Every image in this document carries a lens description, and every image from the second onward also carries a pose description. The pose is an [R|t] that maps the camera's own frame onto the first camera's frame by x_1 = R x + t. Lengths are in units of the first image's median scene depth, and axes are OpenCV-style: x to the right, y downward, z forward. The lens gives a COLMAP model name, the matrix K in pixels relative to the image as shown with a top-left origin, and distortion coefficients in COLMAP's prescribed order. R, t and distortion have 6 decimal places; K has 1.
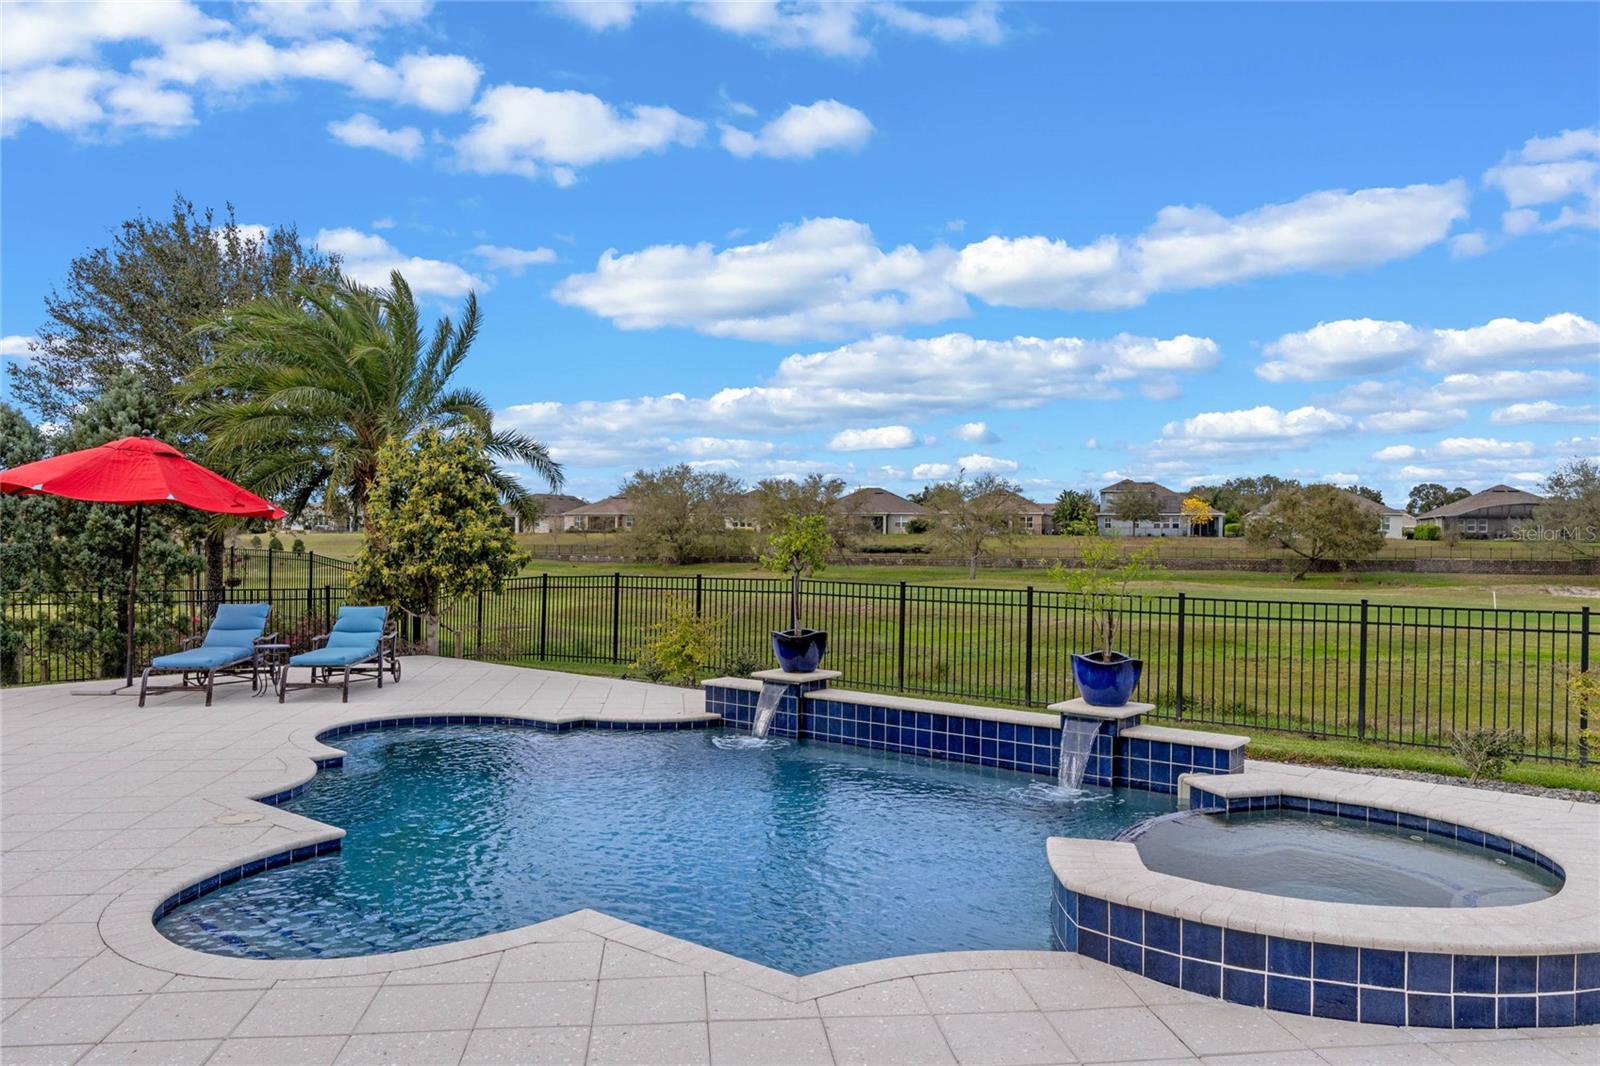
lens RADIAL K [[1112.4, 0, 800.0], [0, 1112.4, 533.0], [0, 0, 1]] dist [-0.004027, 0.002676]
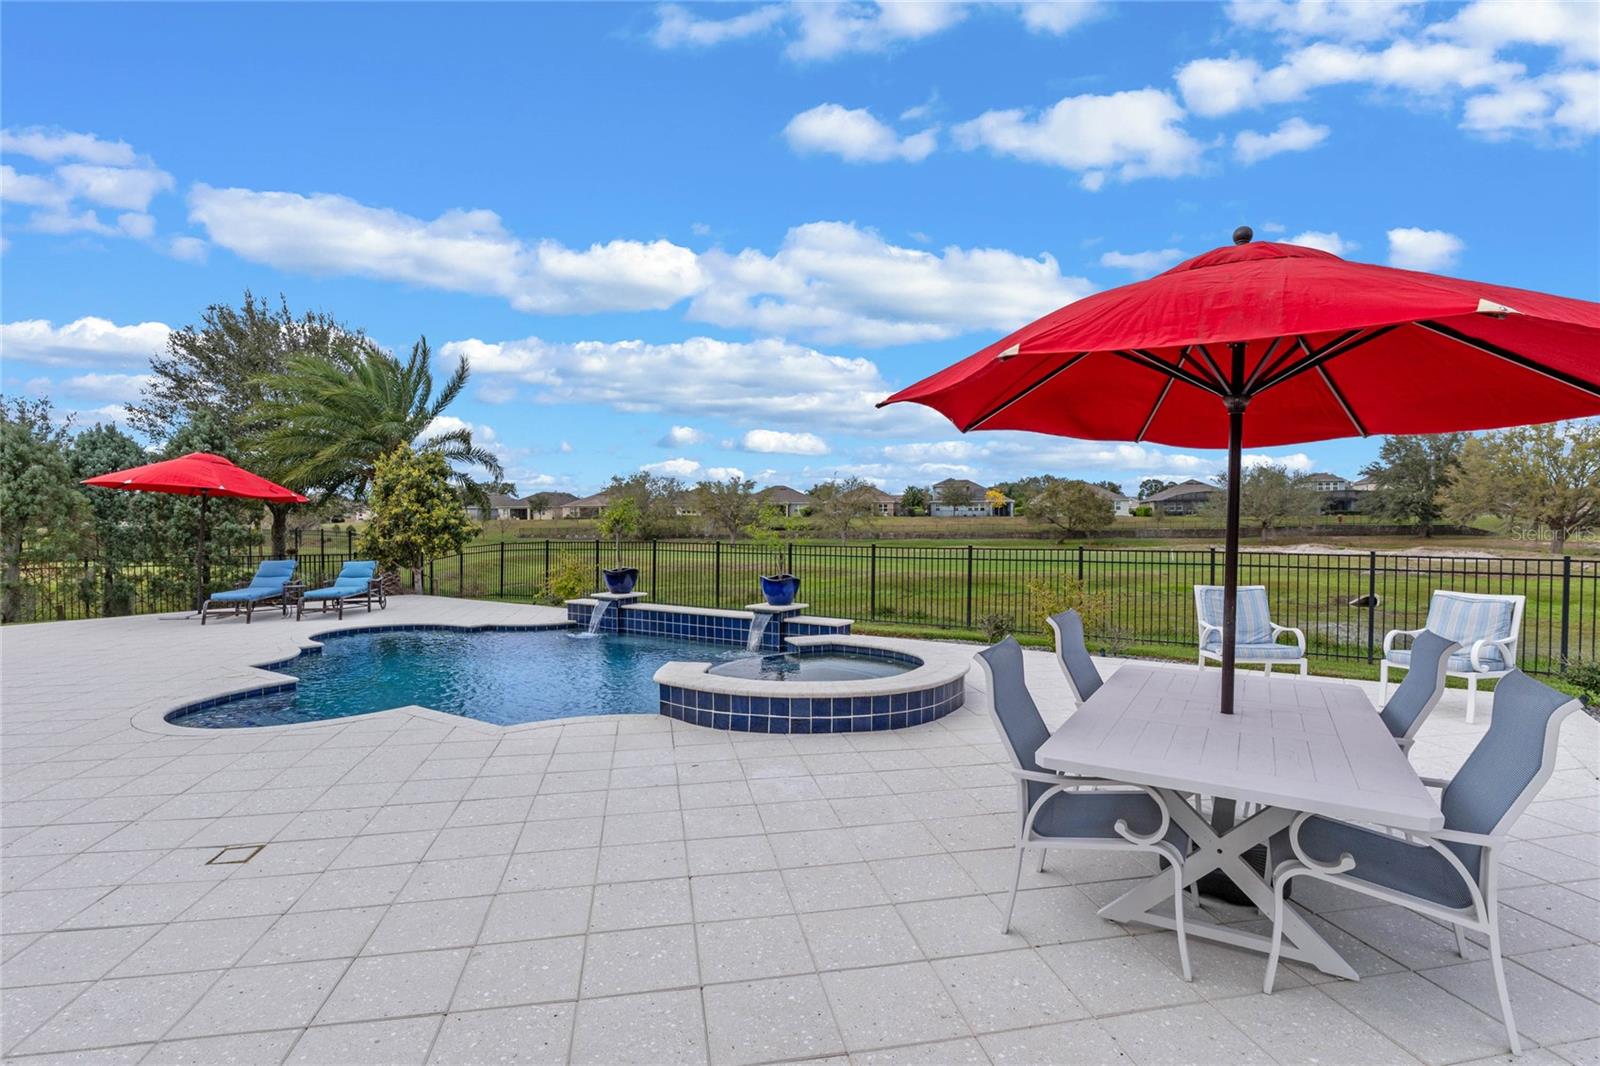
lens RADIAL K [[774.5, 0, 800.0], [0, 774.5, 533.0], [0, 0, 1]] dist [-0.002722, -0.000590]
pose [[0.996716, -0.014648, 0.079641, 0.047514], [0.013064, 0.999707, 0.020372, 0.004176], [-0.079916, -0.019265, 0.996615, -0.045457]]
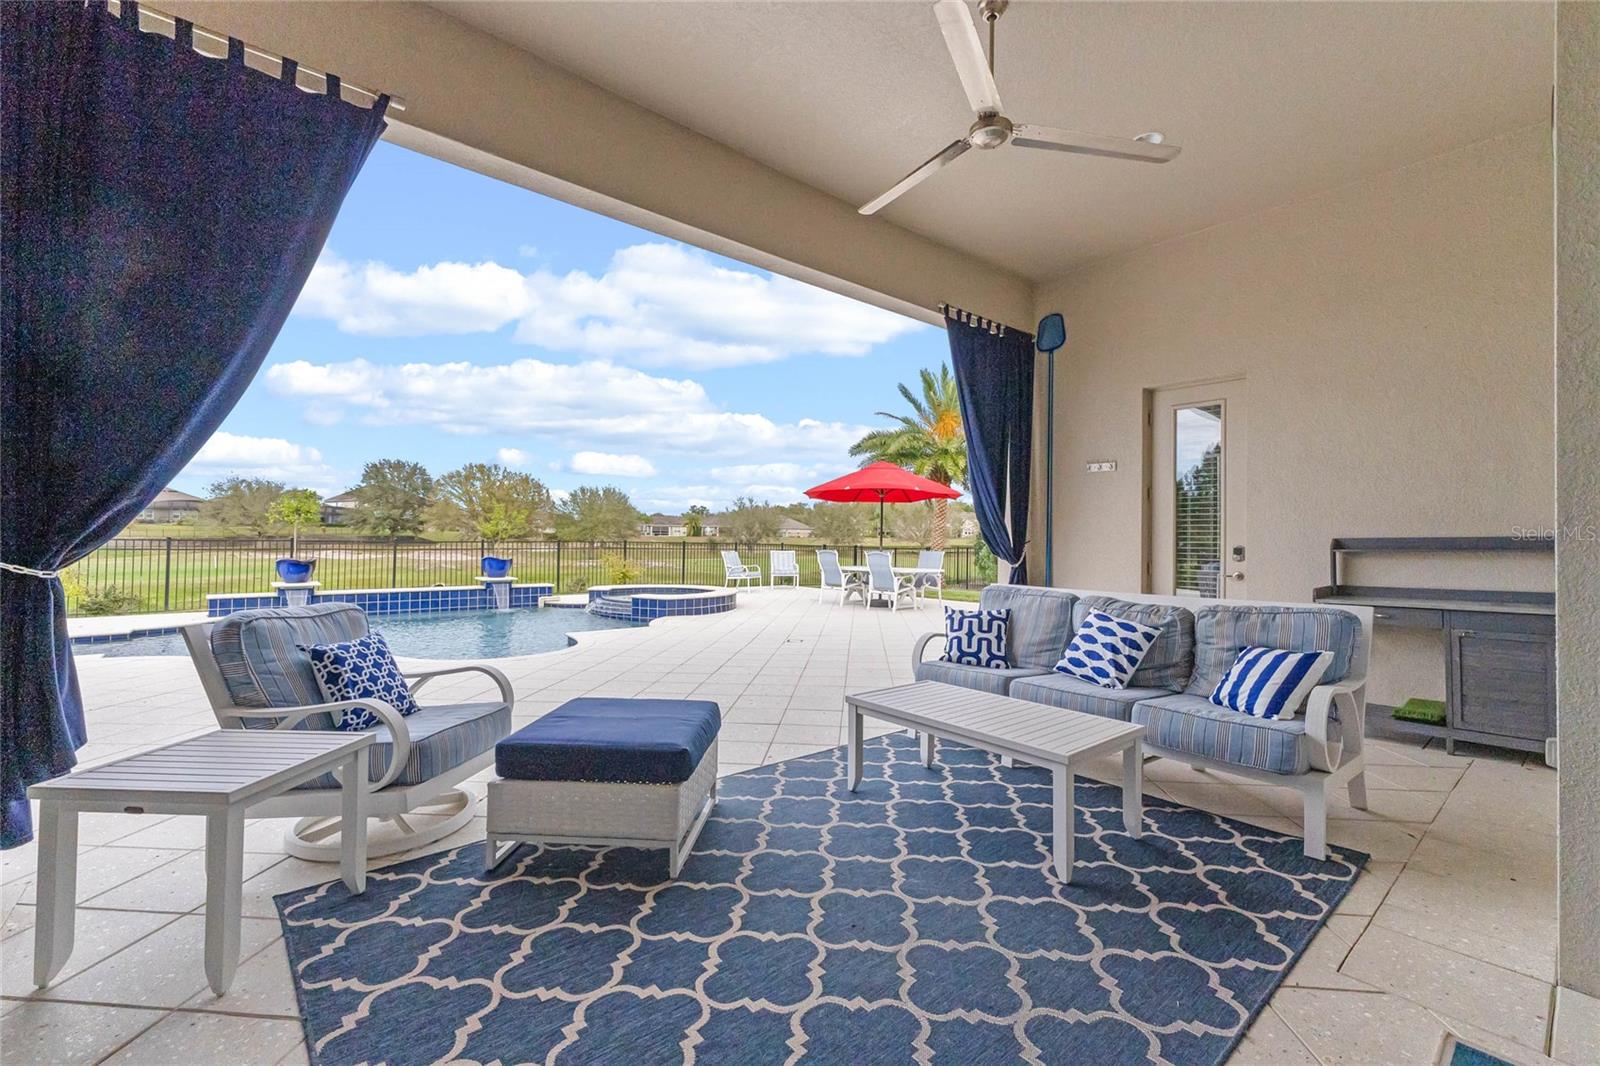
lens RADIAL K [[671.7, 0, 800.0], [0, 671.7, 533.0], [0, 0, 1]] dist [0.006858, -0.000123]
pose [[0.204334, -0.000415, 0.978901, -0.232368], [-0.014362, 0.999891, 0.003422, 0.009289], [-0.978796, -0.014758, 0.204306, 0.009632]]
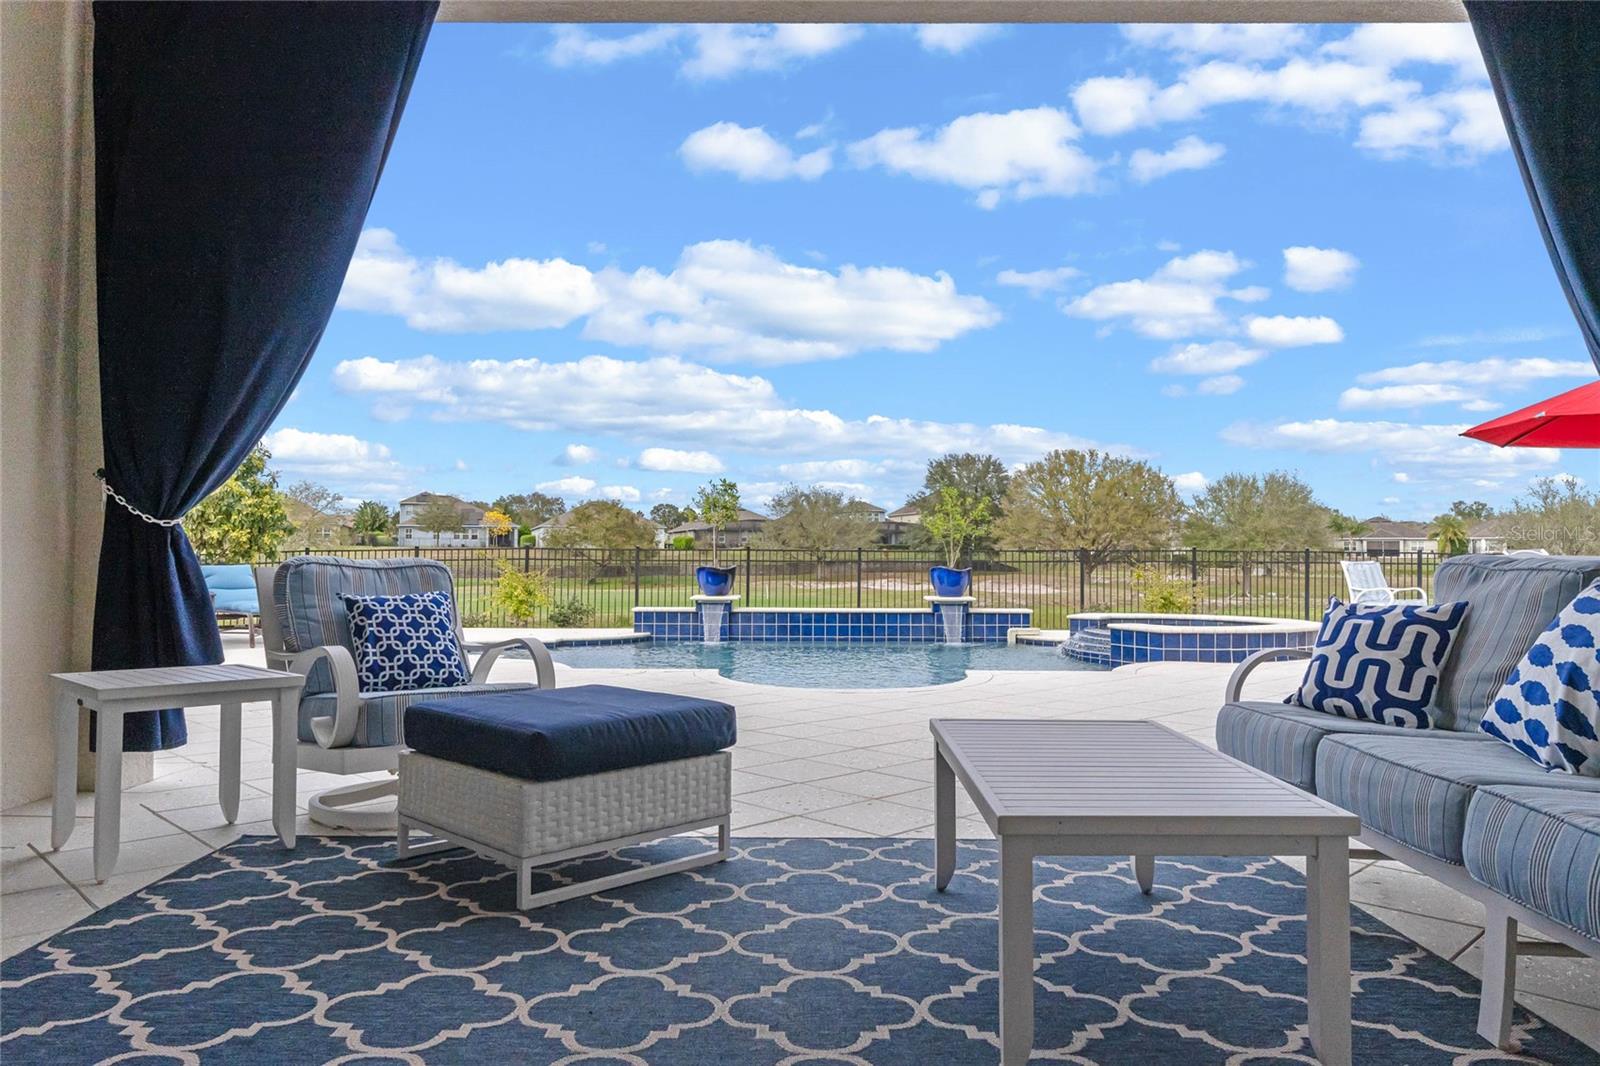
lens RADIAL K [[1089.7, 0, 800.0], [0, 1089.7, 533.0], [0, 0, 1]] dist [-0.002265, 0.002076]
pose [[0.790657, 0.006199, 0.612228, -0.203090], [0.002659, 0.999905, -0.013558, 0.017796], [-0.612254, 0.012348, 0.790565, -0.035843]]
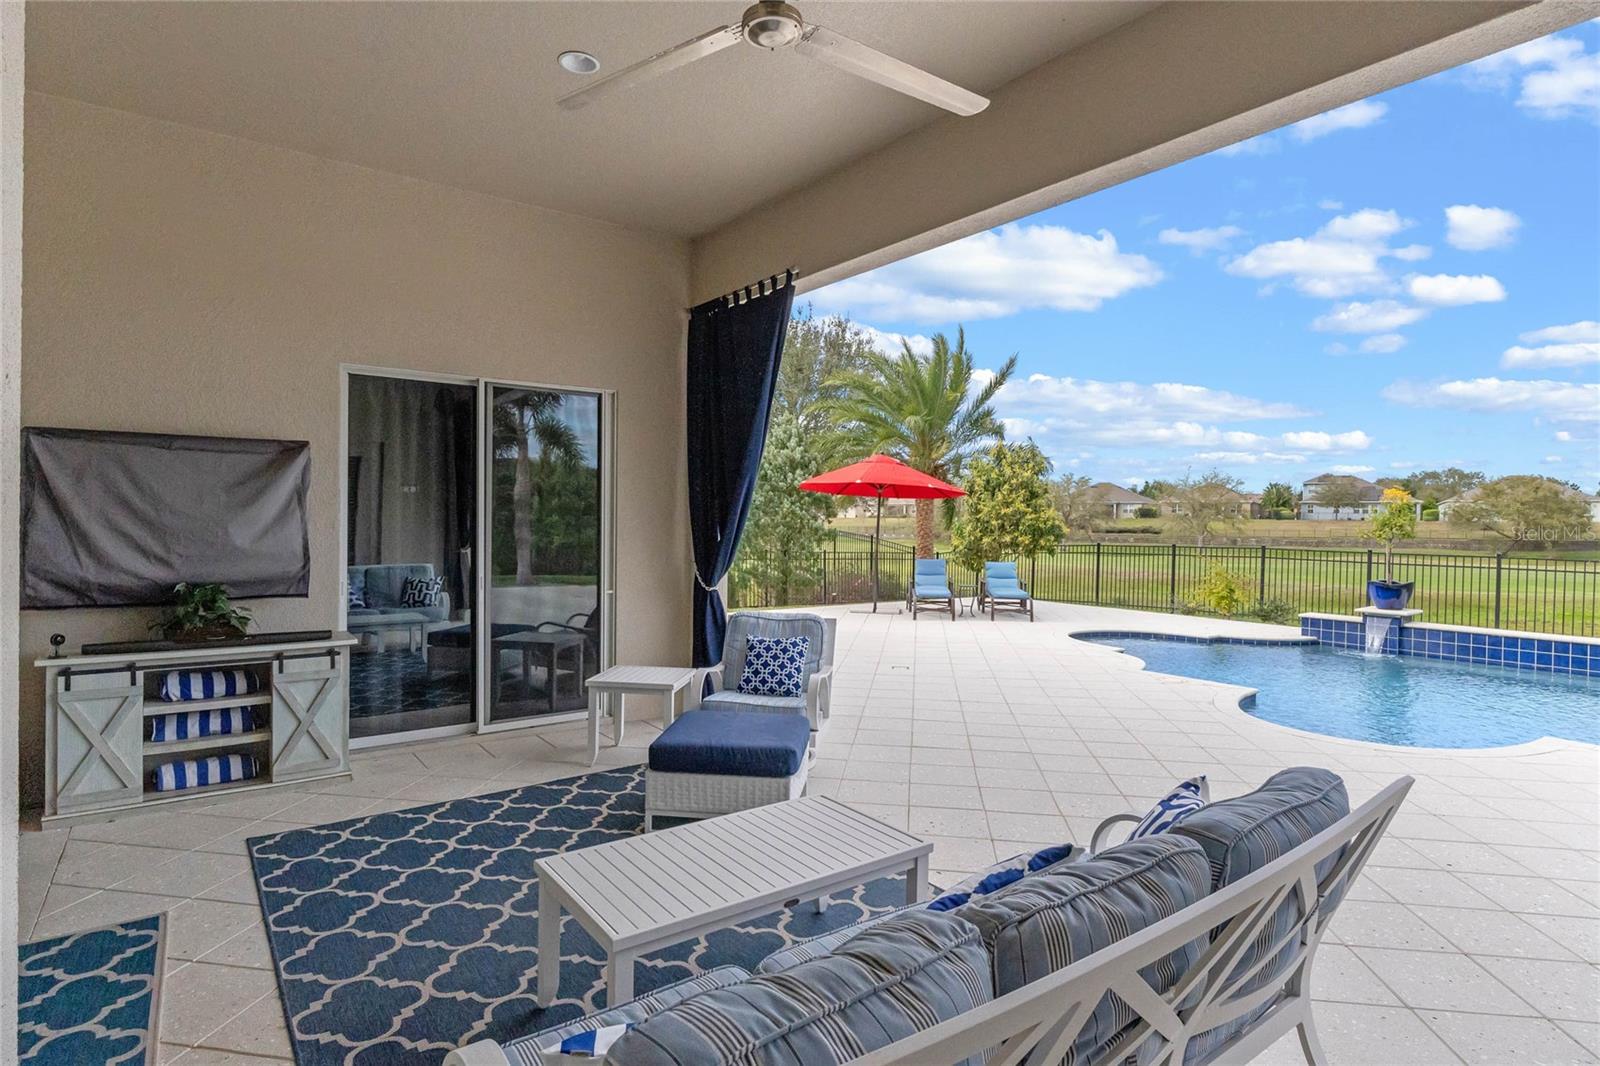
lens RADIAL K [[823.8, 0, 800.0], [0, 823.8, 533.0], [0, 0, 1]] dist [-0.004692, -0.000540]
pose [[0.966314, 0.004011, -0.257334, -0.127262], [0.000649, 0.999837, 0.018021, 0.001586], [0.257364, -0.017581, 0.966155, -0.061994]]
